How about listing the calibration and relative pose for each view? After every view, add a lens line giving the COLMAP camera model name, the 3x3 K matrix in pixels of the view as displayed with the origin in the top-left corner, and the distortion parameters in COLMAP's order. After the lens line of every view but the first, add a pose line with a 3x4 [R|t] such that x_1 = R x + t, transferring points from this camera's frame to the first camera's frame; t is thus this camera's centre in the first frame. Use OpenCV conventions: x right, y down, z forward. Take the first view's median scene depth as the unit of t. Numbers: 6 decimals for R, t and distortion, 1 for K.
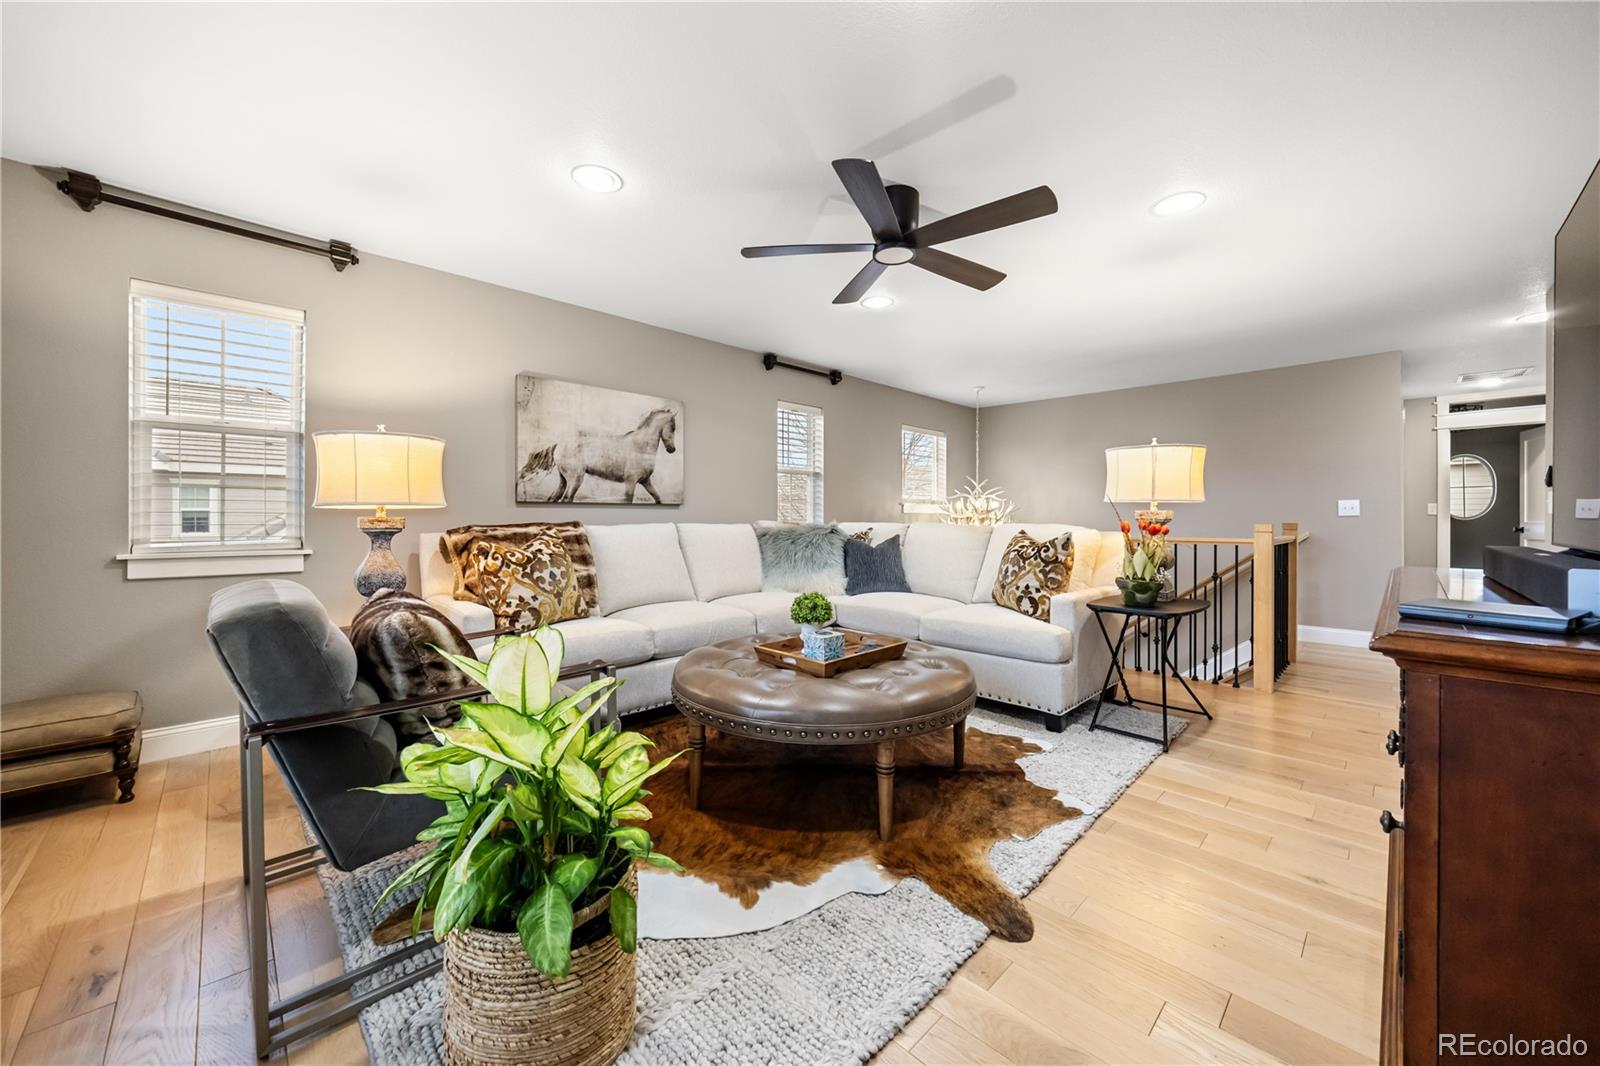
lens RADIAL K [[589.4, 0, 795.2], [0, 589.4, 521.3], [0, 0, 1]] dist [0.001695, -0.000040]
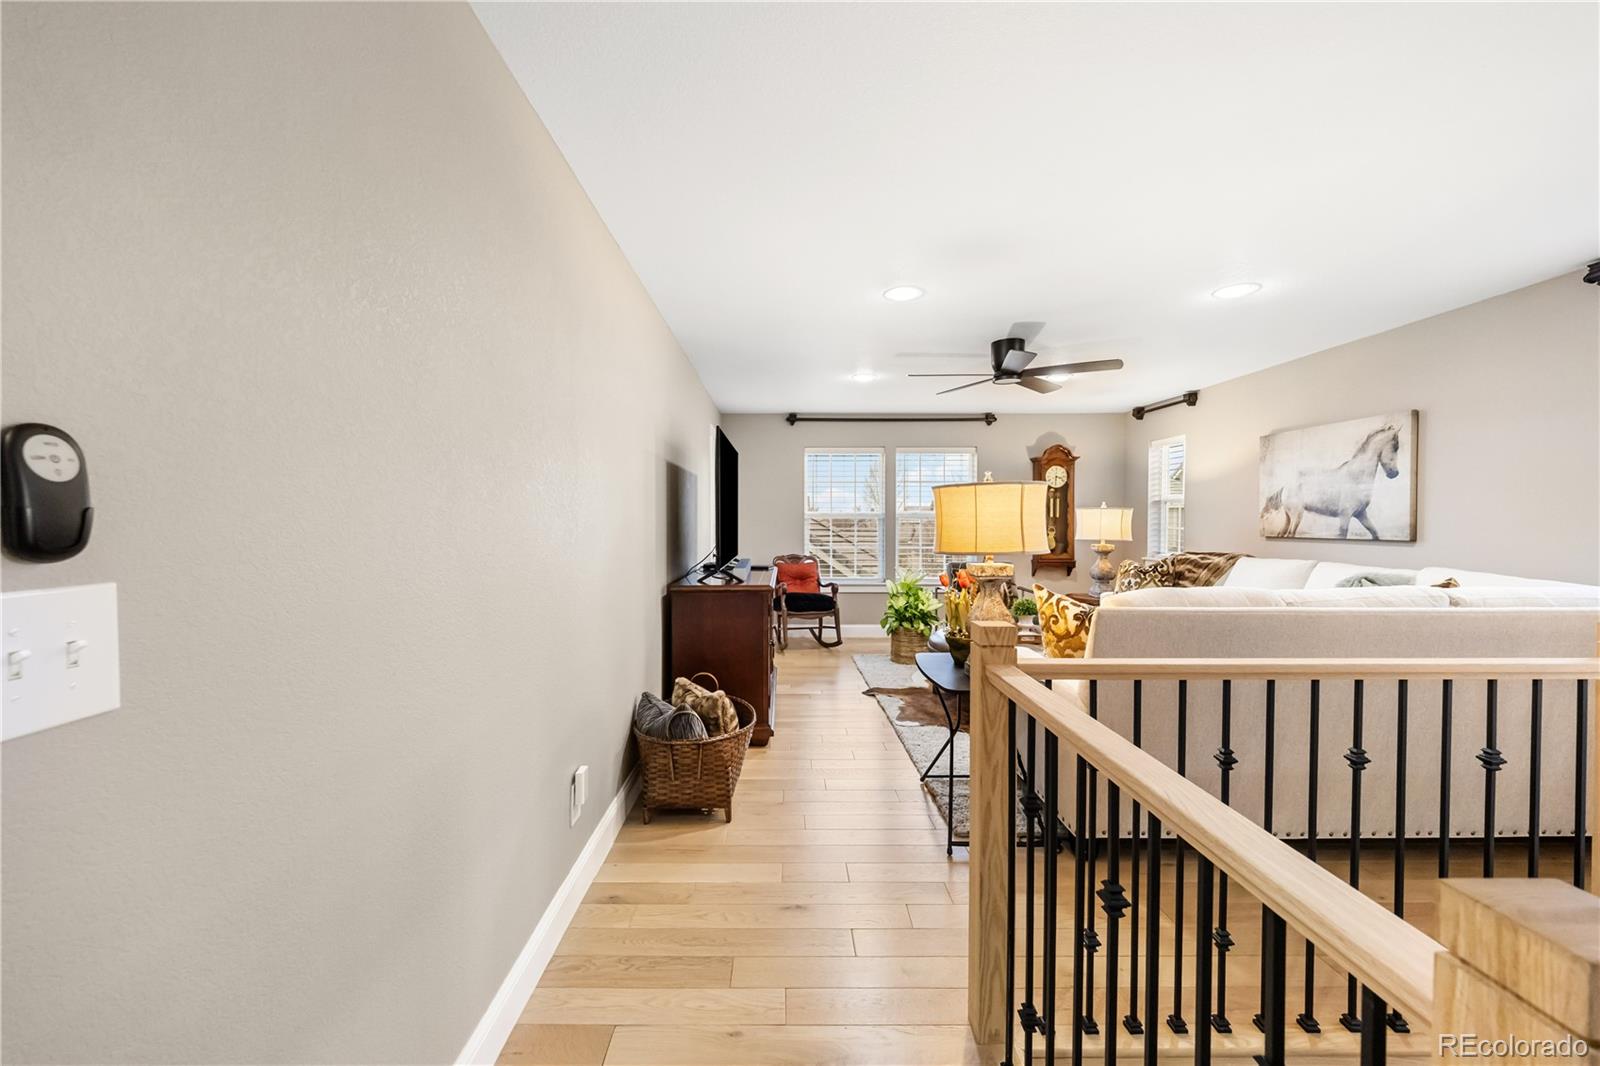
lens RADIAL K [[633.8, 0, 800.0], [0, 633.8, 533.0], [0, 0, 1]] dist [-0.000988, -0.000194]
pose [[-0.677382, 0.010441, -0.735557, 1.152081], [-0.008850, 0.999711, 0.022340, -0.059780], [0.735578, 0.021643, -0.677094, 1.141774]]
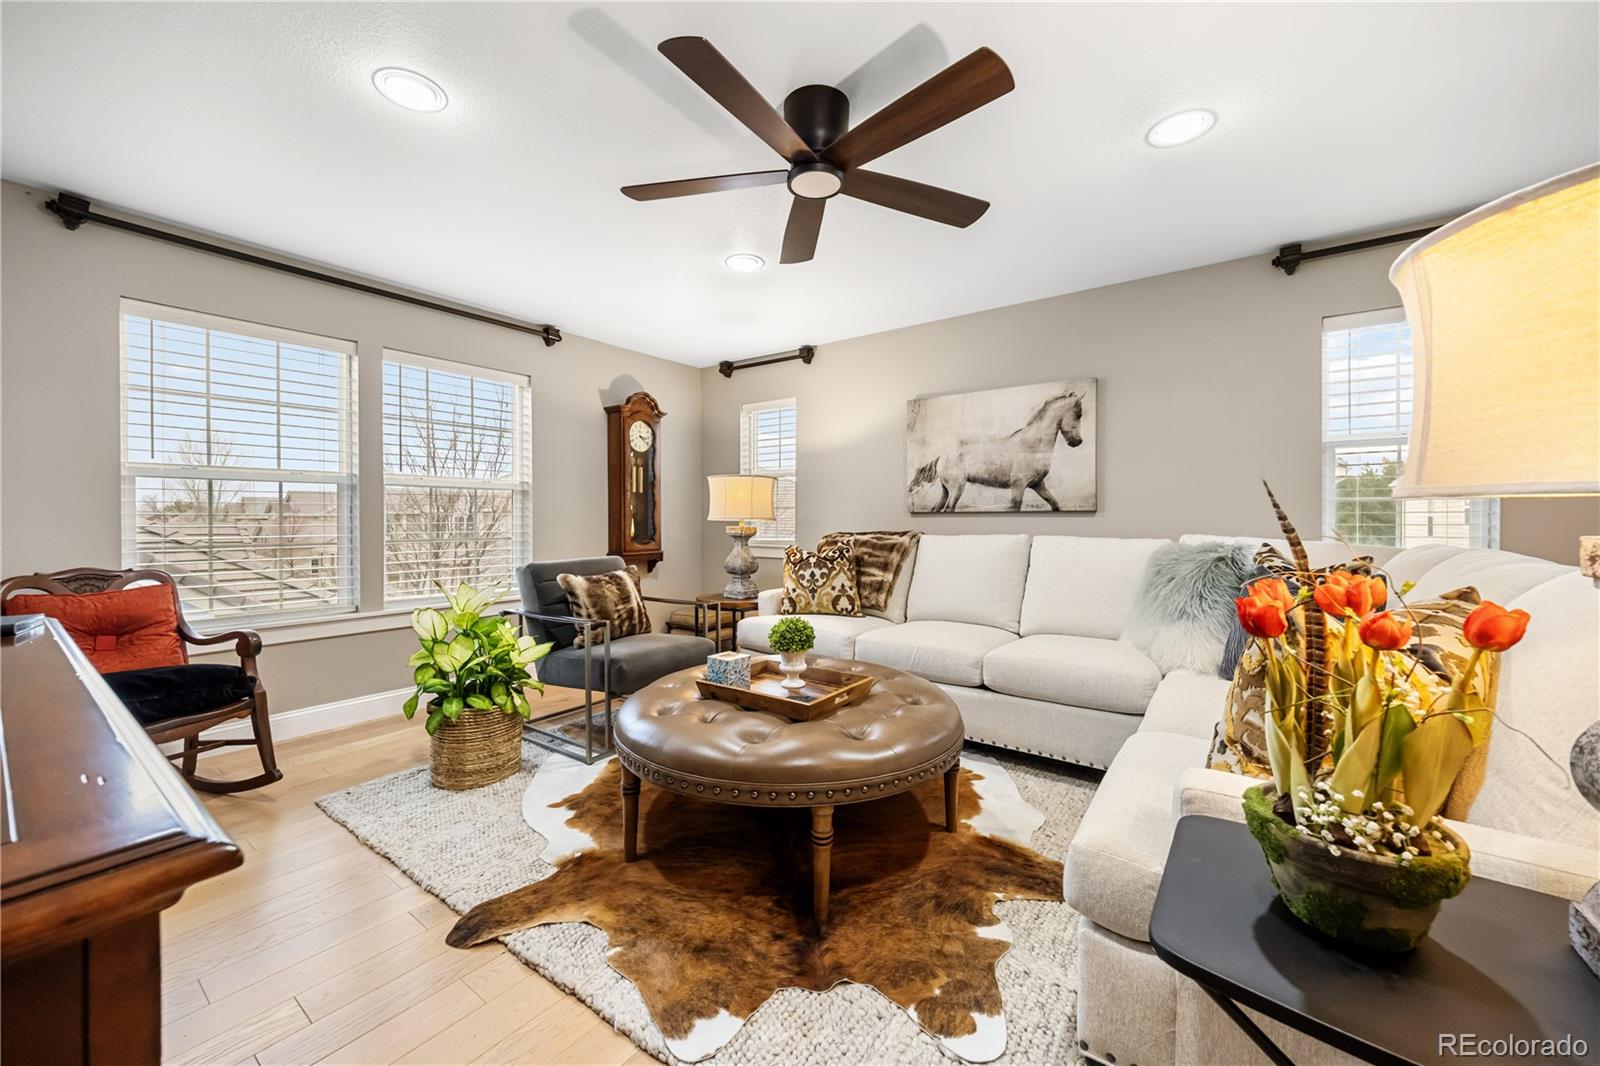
lens RADIAL K [[602.6, 0, 793.8], [0, 602.6, 522.5], [0, 0, 1]] dist [-0.000339, -0.000396]
pose [[0.167770, 0.004487, -0.985816, 0.610941], [-0.006304, 0.999974, 0.003479, -0.015728], [0.985806, 0.005631, 0.167794, 0.562263]]
